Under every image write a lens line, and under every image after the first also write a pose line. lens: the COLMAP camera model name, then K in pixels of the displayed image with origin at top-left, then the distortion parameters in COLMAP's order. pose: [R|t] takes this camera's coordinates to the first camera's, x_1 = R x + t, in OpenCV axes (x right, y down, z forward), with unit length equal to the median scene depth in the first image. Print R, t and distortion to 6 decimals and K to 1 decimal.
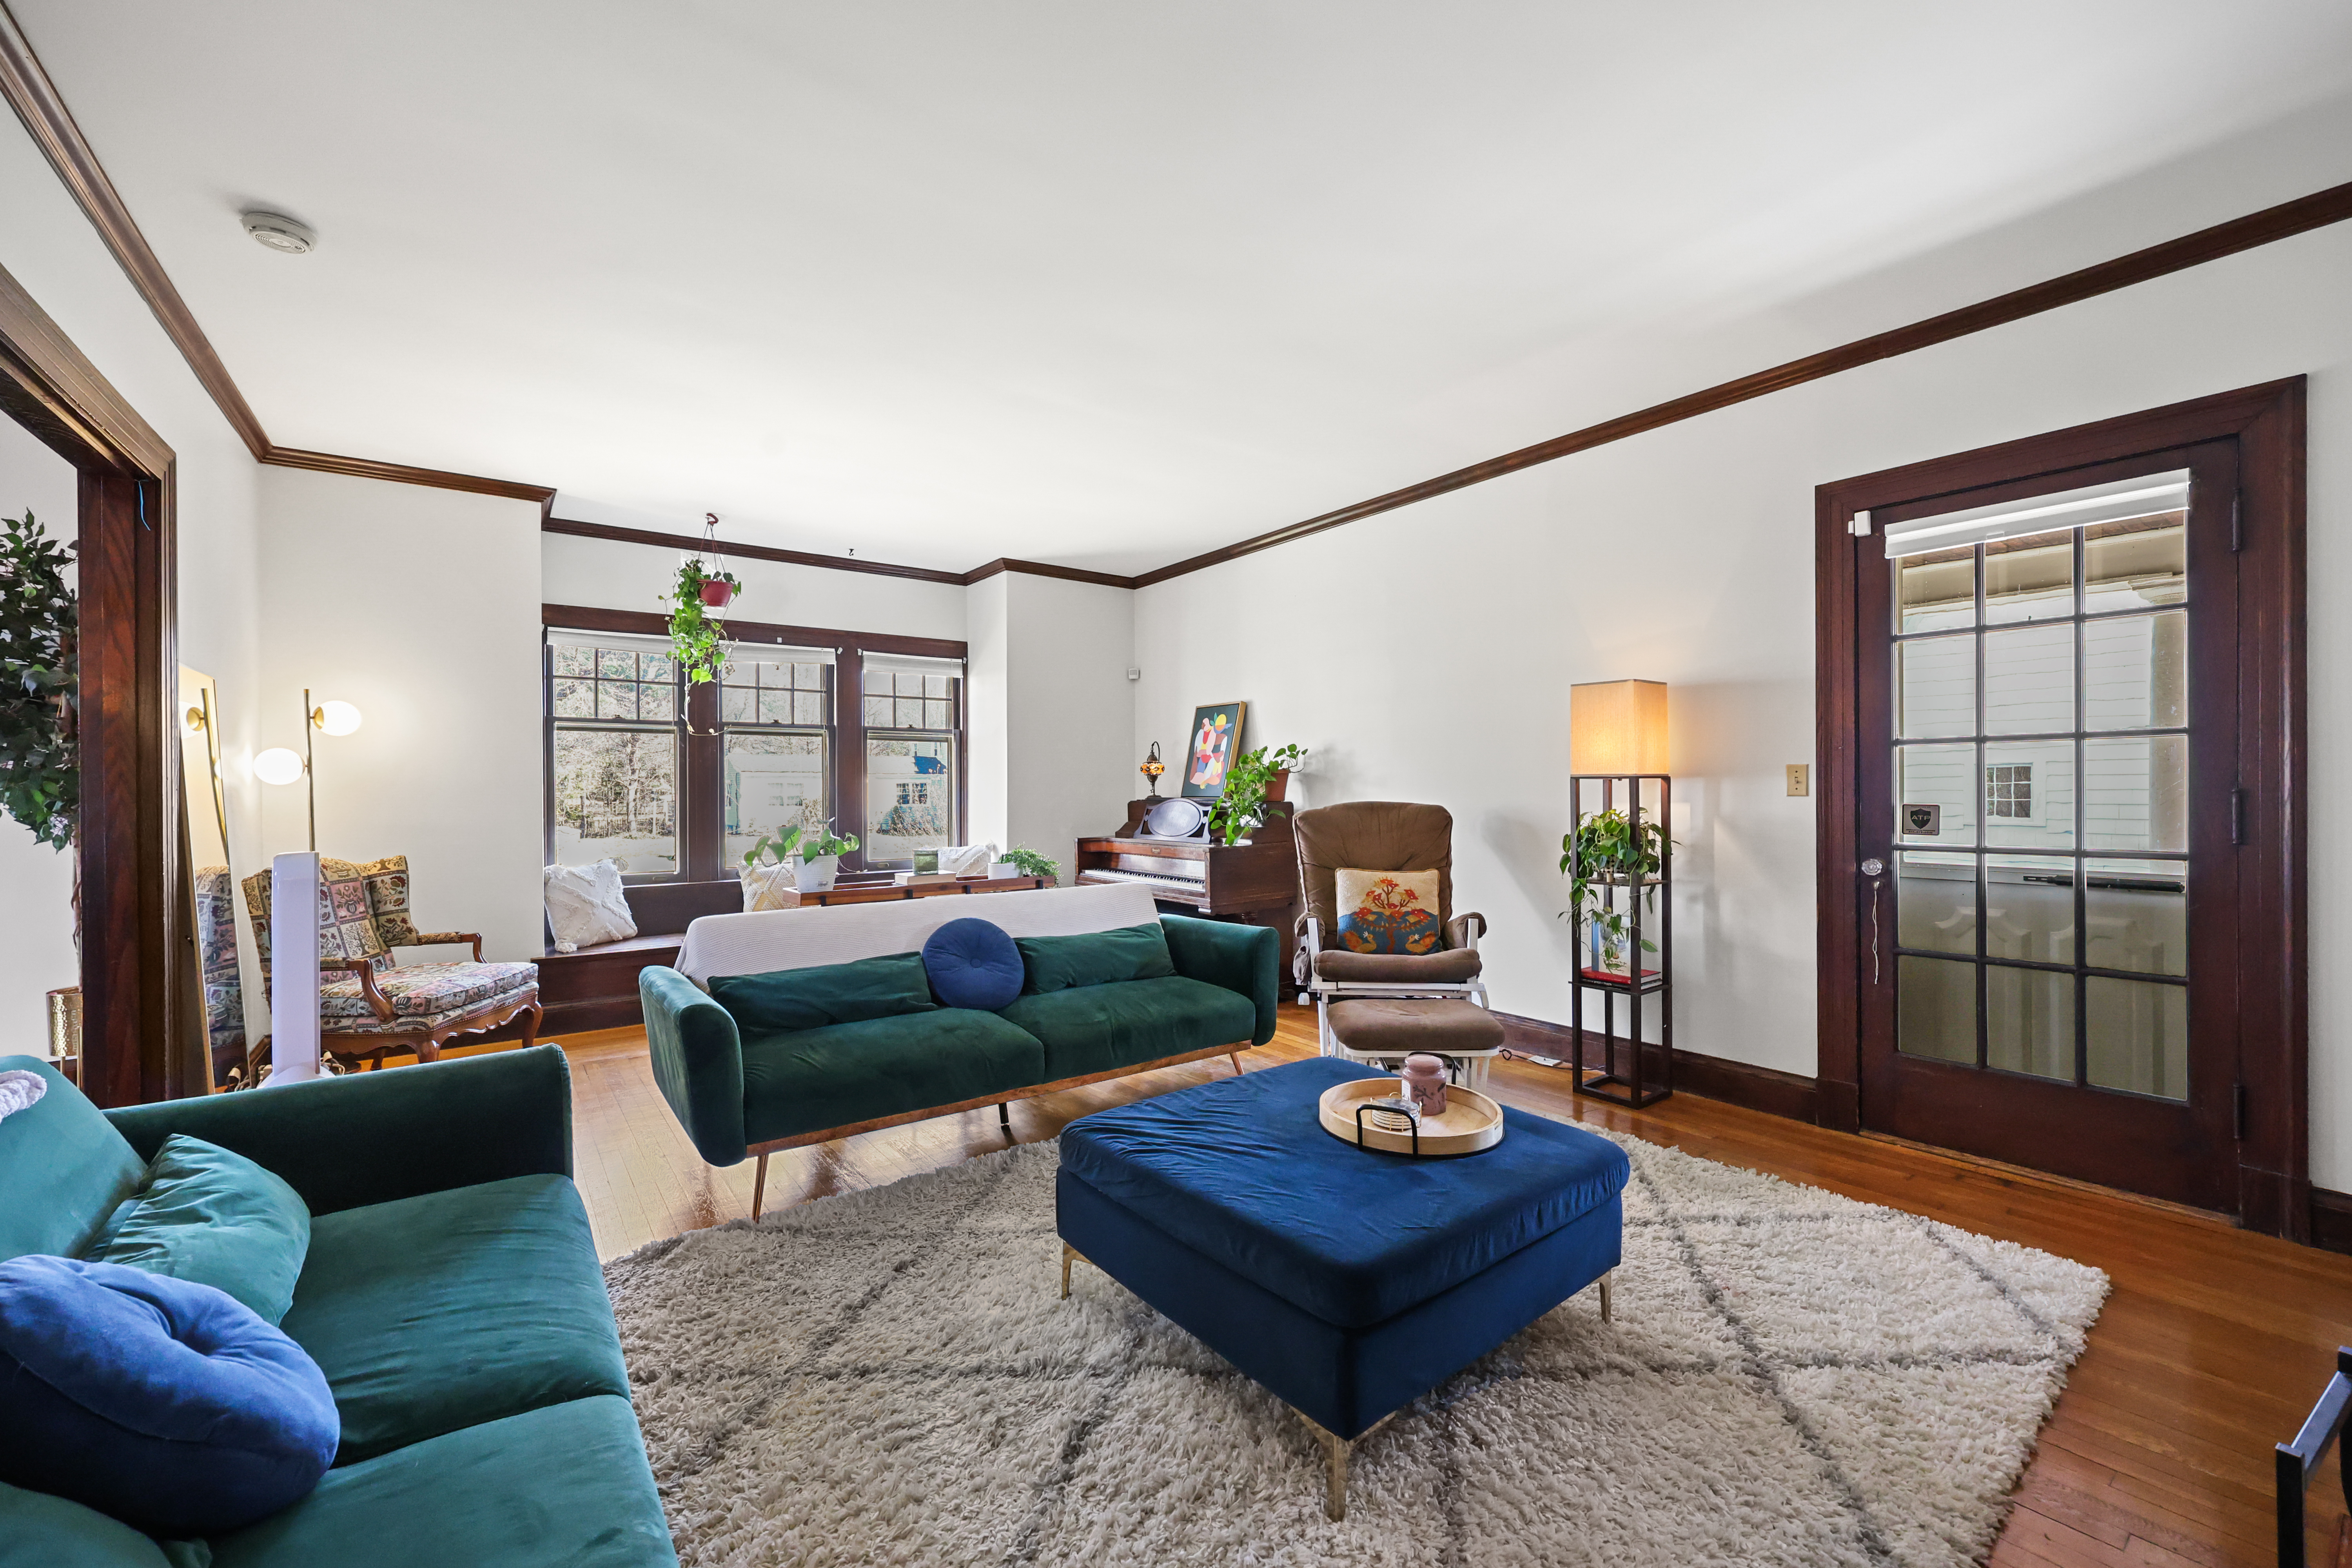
lens RADIAL K [[967.6, 0, 1177.4], [0, 967.6, 788.8], [0, 0, 1]] dist [0.004291, -0.000161]
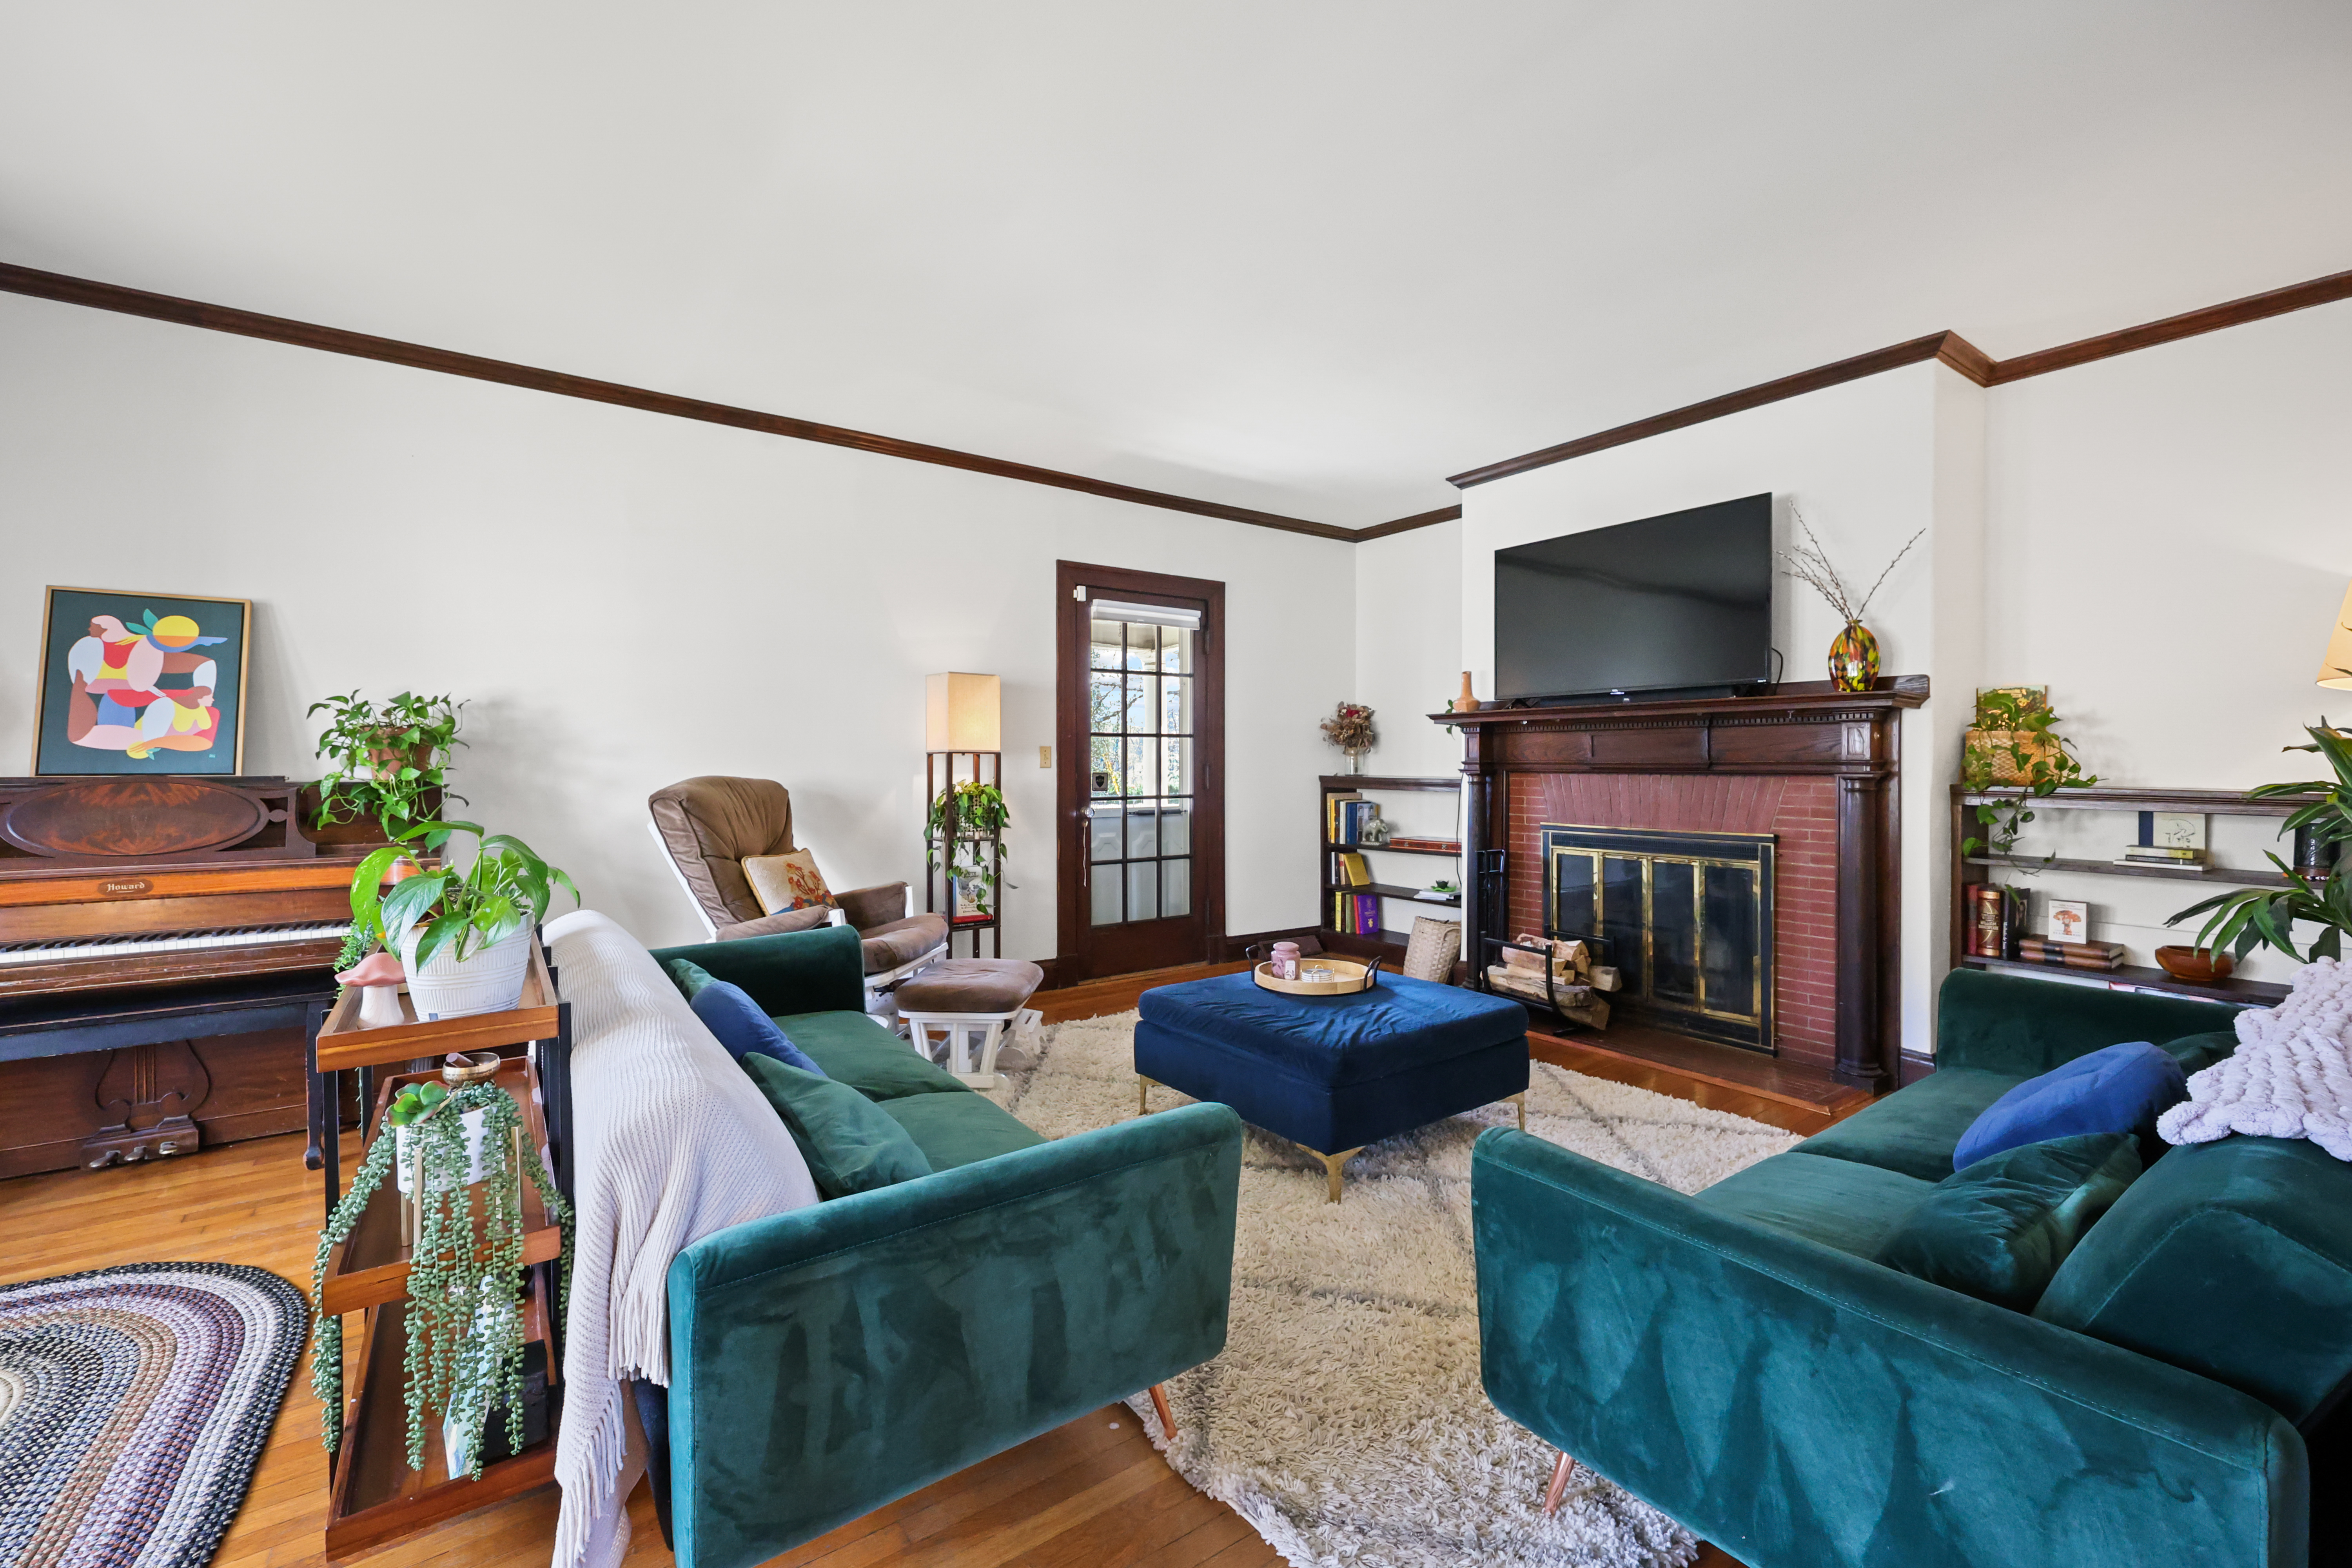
lens RADIAL K [[967.6, 0, 1172.0], [0, 967.6, 776.6], [0, 0, 1]] dist [0.004291, -0.000161]
pose [[0.026807, -0.014866, 0.999530, -0.841696], [-0.006713, 0.999864, 0.015051, -0.002923], [-0.999618, -0.007114, 0.026704, 0.802622]]
